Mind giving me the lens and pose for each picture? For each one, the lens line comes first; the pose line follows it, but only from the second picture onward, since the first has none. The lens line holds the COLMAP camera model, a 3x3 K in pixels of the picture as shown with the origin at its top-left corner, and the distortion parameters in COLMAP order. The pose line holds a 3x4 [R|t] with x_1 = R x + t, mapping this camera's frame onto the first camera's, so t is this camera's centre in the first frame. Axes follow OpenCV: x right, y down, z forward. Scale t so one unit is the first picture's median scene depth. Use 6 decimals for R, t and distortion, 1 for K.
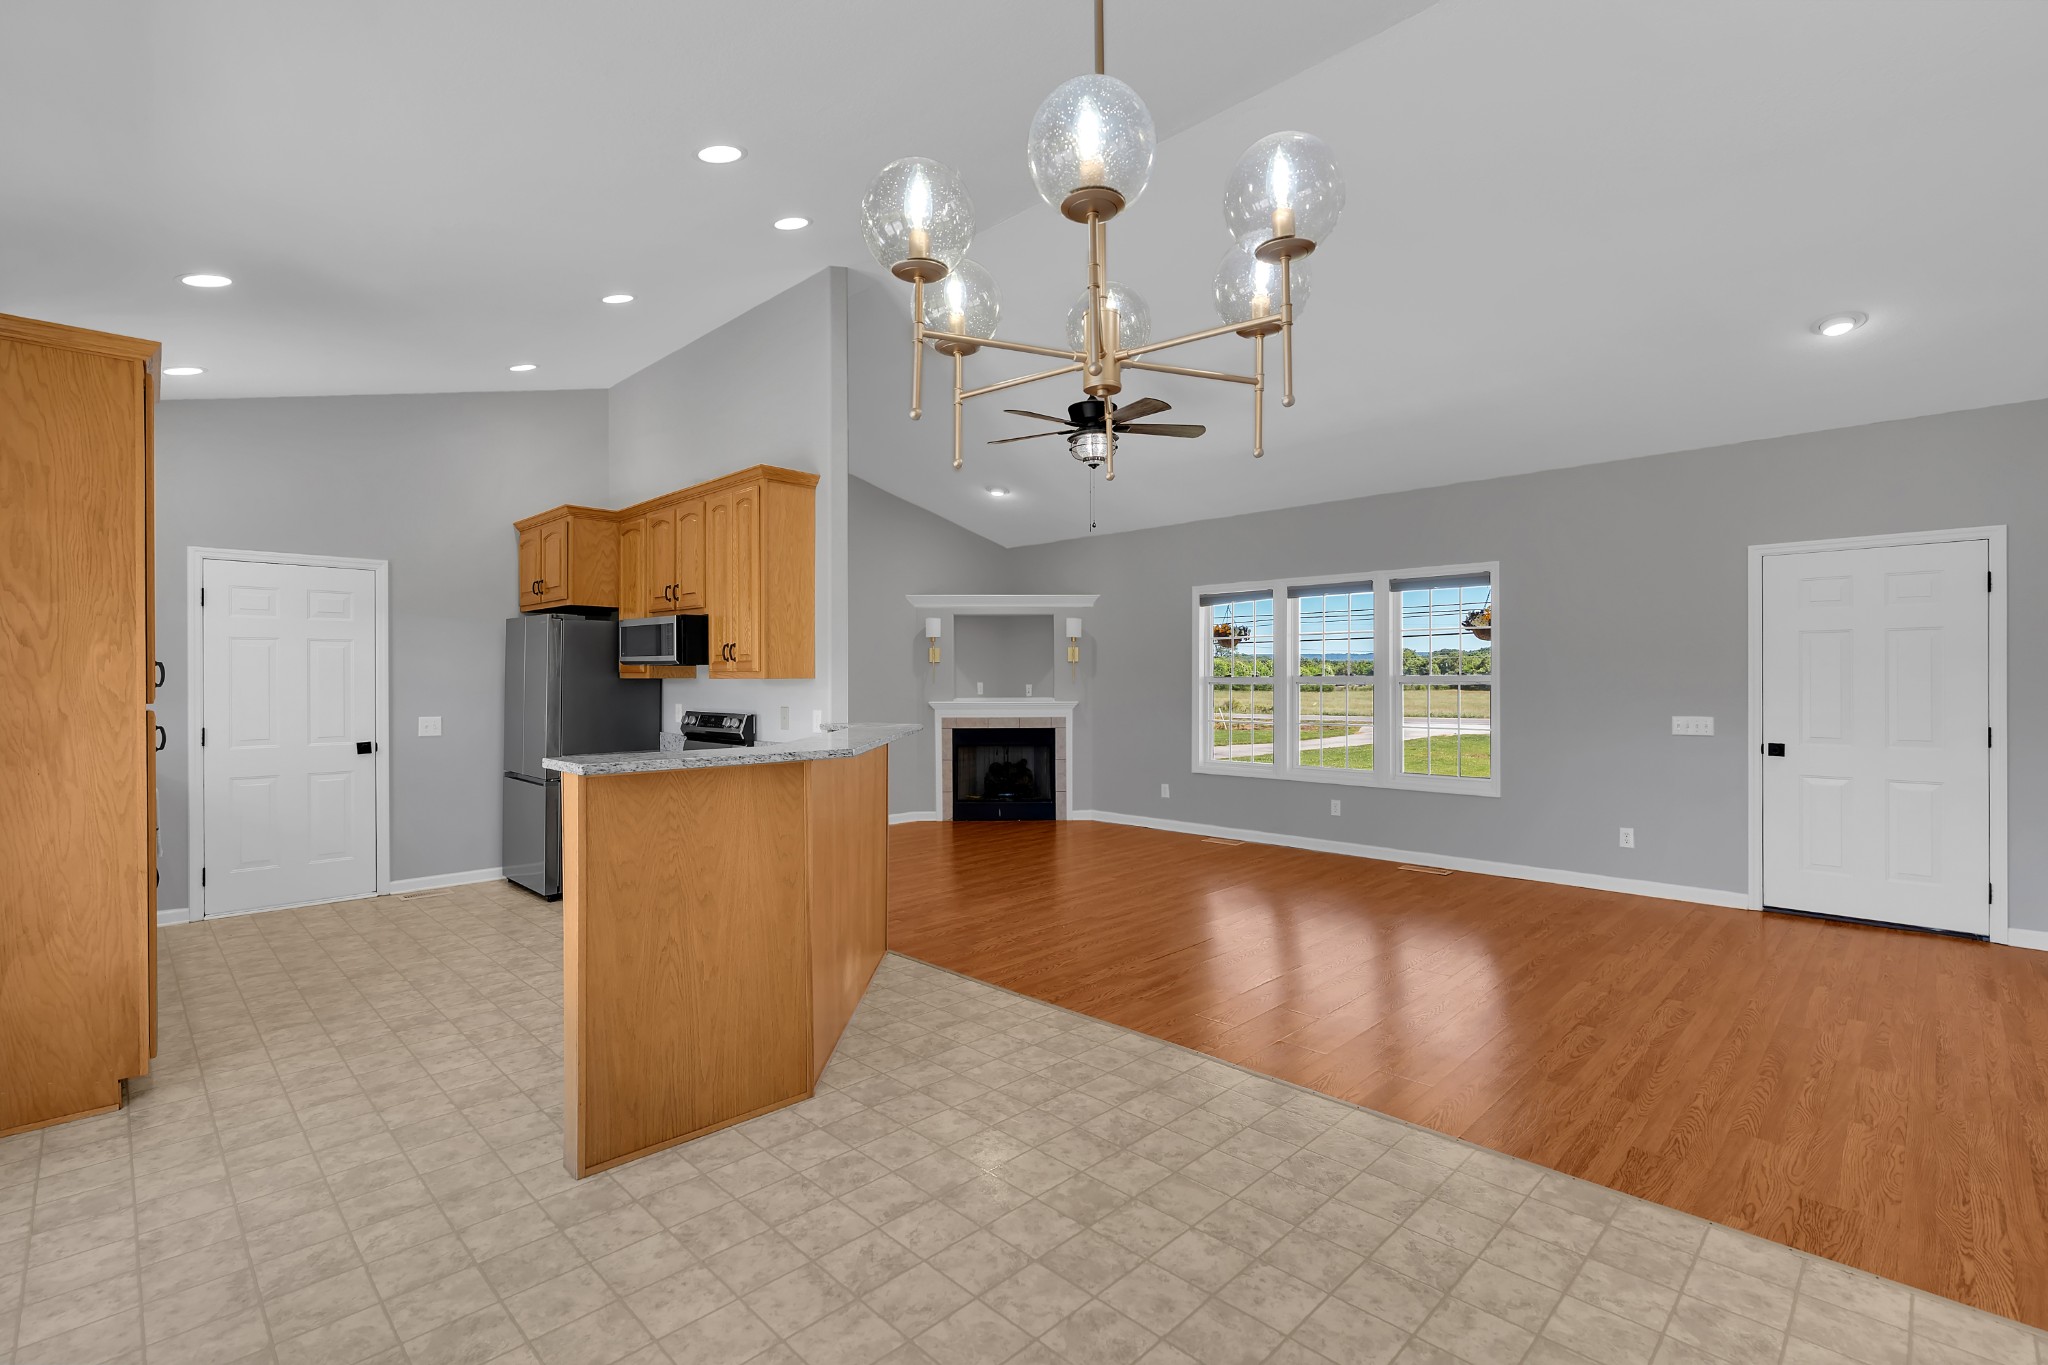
lens RADIAL K [[931.3, 0, 1024.0], [0, 931.3, 682.5], [0, 0, 1]] dist [-0.000324, 0.000170]
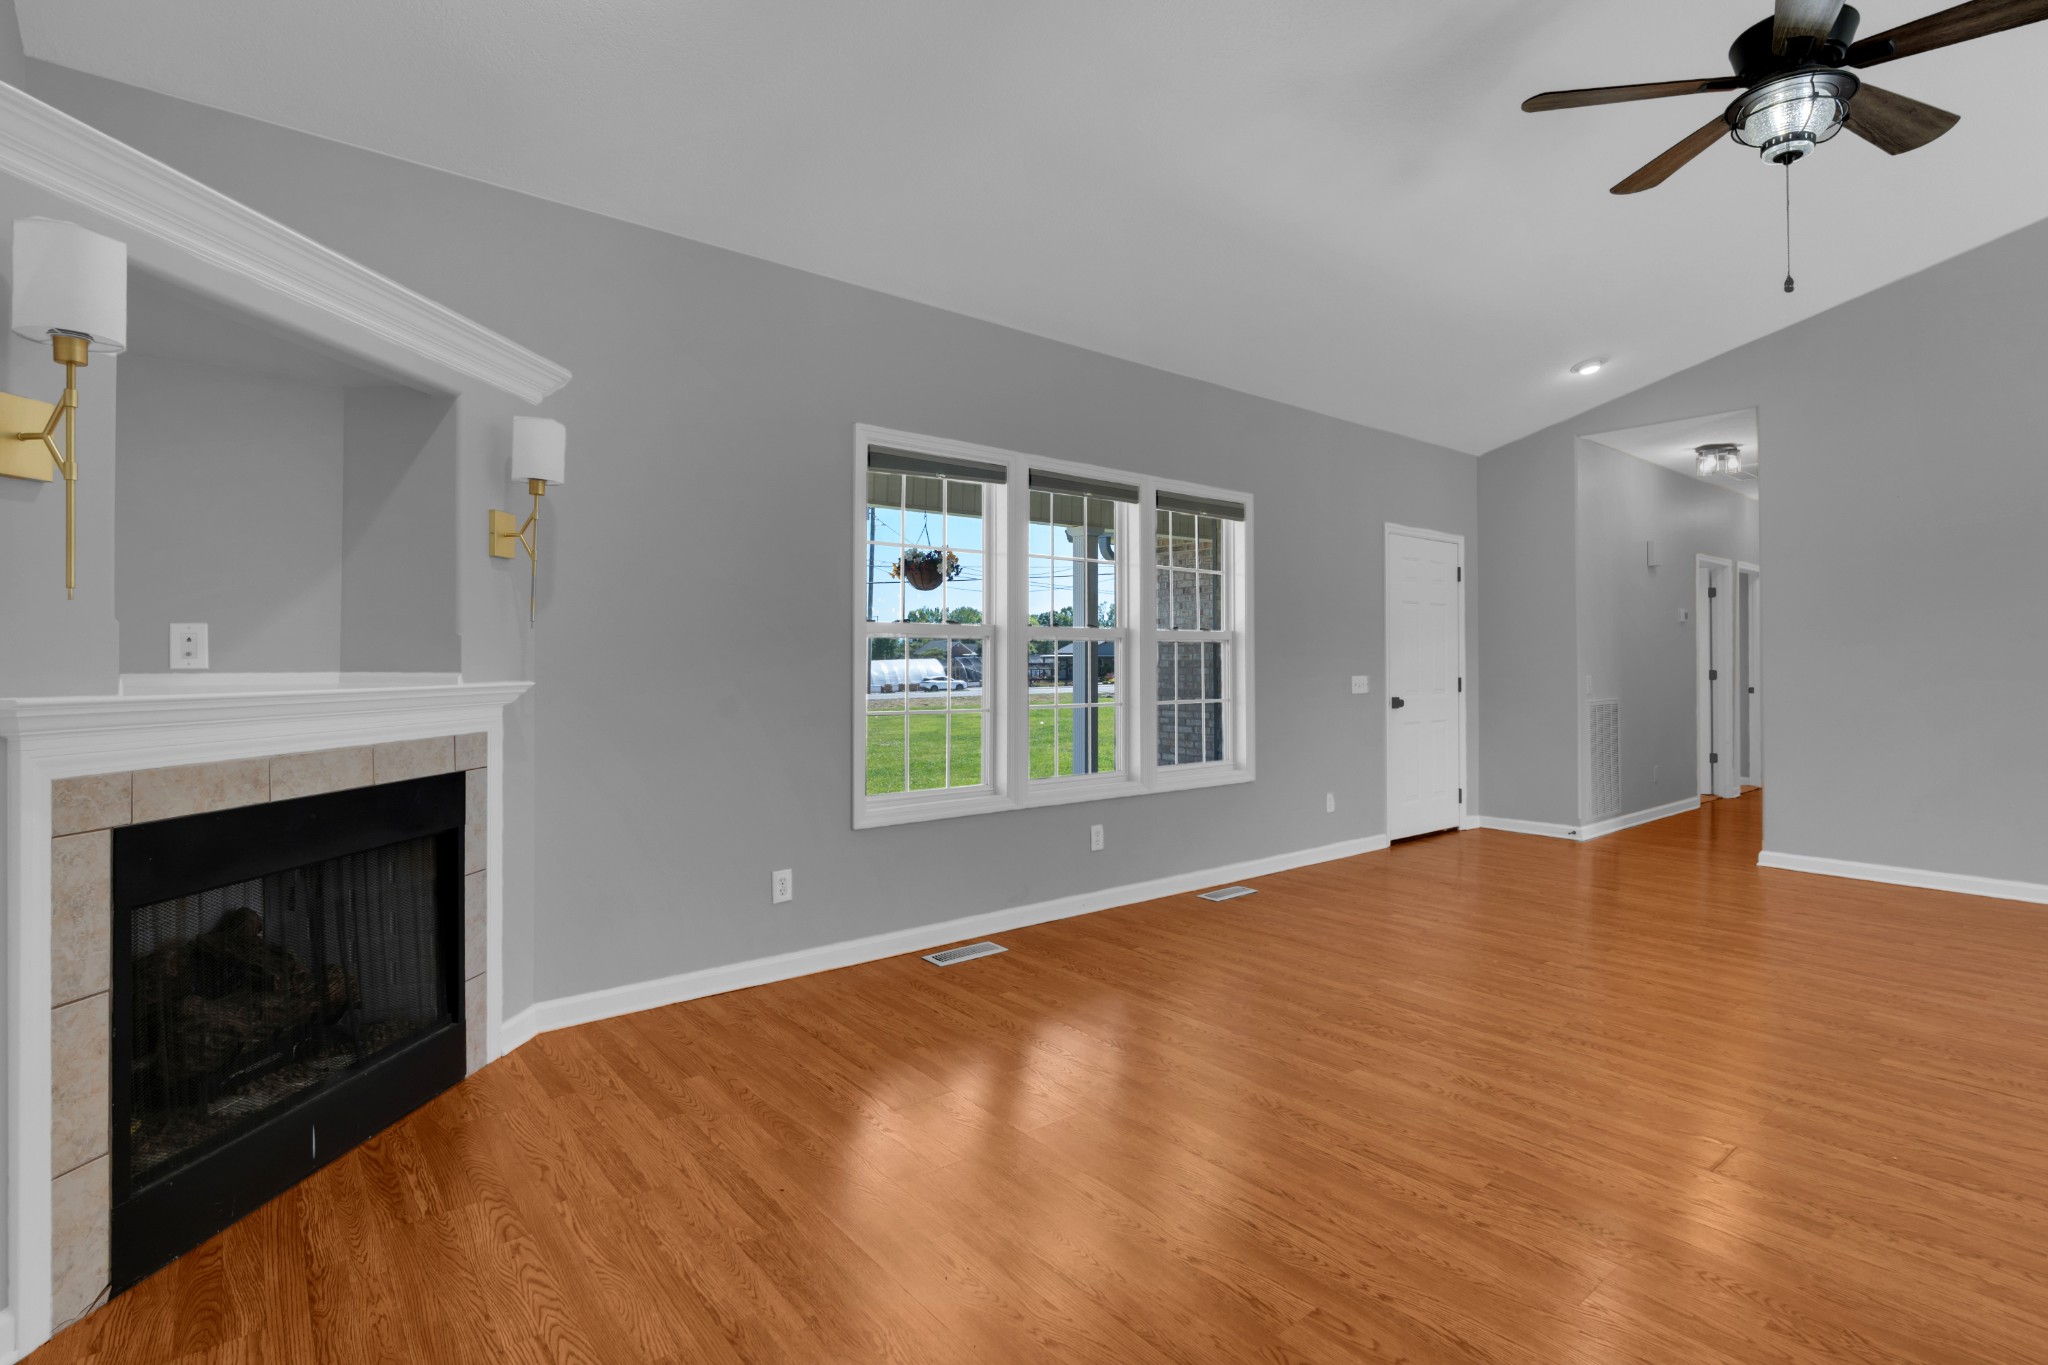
lens RADIAL K [[989.4, 0, 1050.5], [0, 989.4, 648.6], [0, 0, 1]] dist [-0.001210, 0.000045]
pose [[0.086138, 0.017754, 0.996125, -0.425403], [0.002036, 0.999836, -0.017996, 0.025097], [-0.996281, 0.003578, 0.086088, 1.246509]]
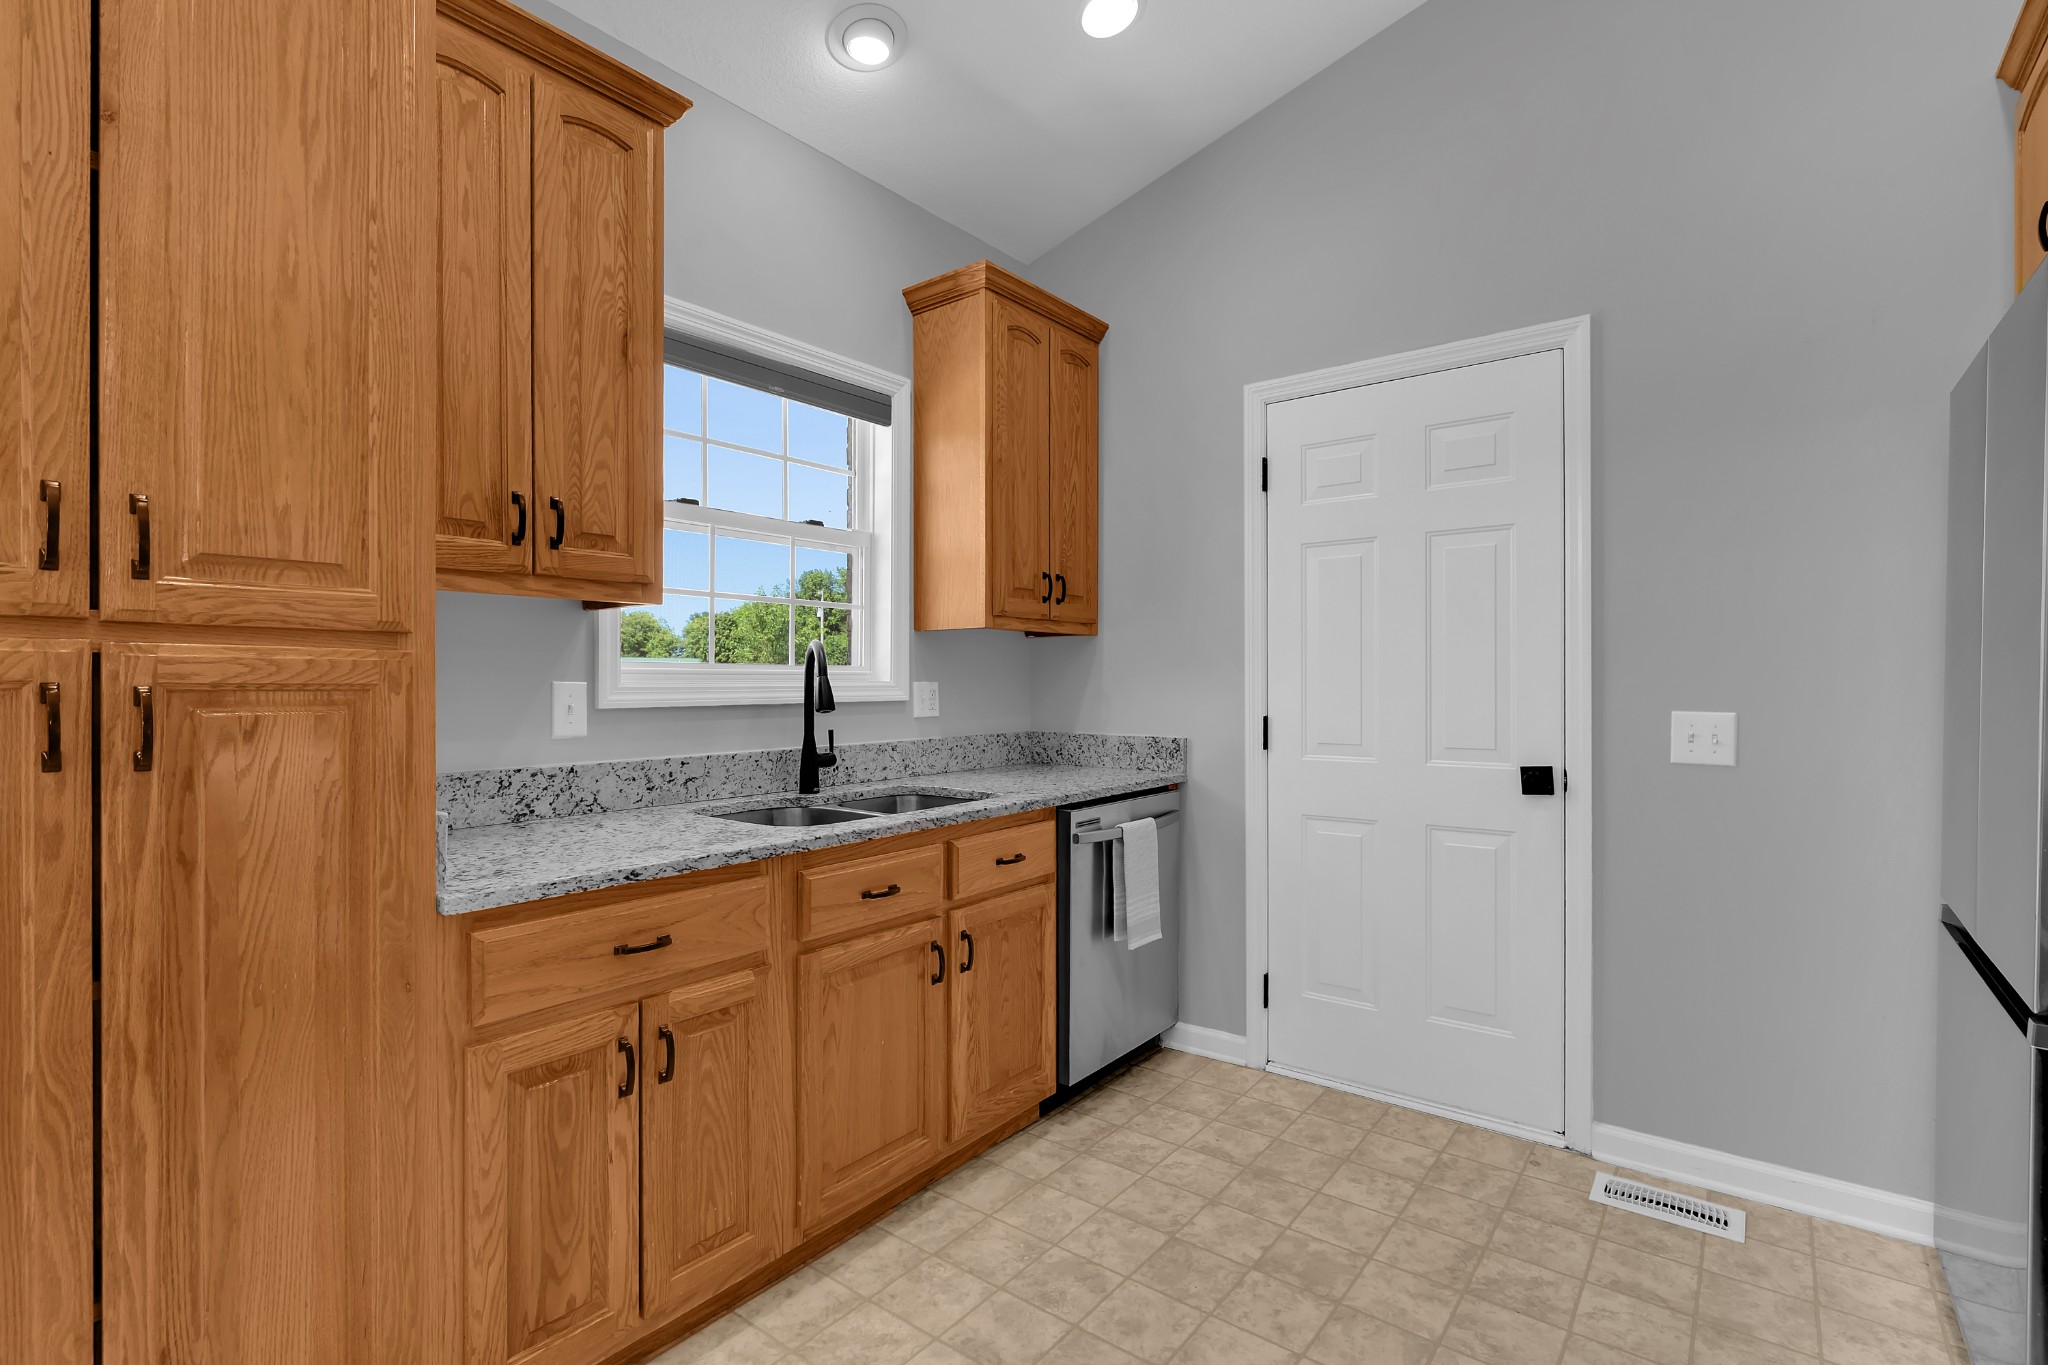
lens RADIAL K [[952.8, 0, 1041.6], [0, 952.8, 686.4], [0, 0, 1]] dist [-0.000345, 0.000595]
pose [[0.134618, 0.006720, -0.990875, -0.329236], [0.002311, 0.999972, 0.007096, 0.025887], [0.990895, -0.003246, 0.134599, 0.753374]]
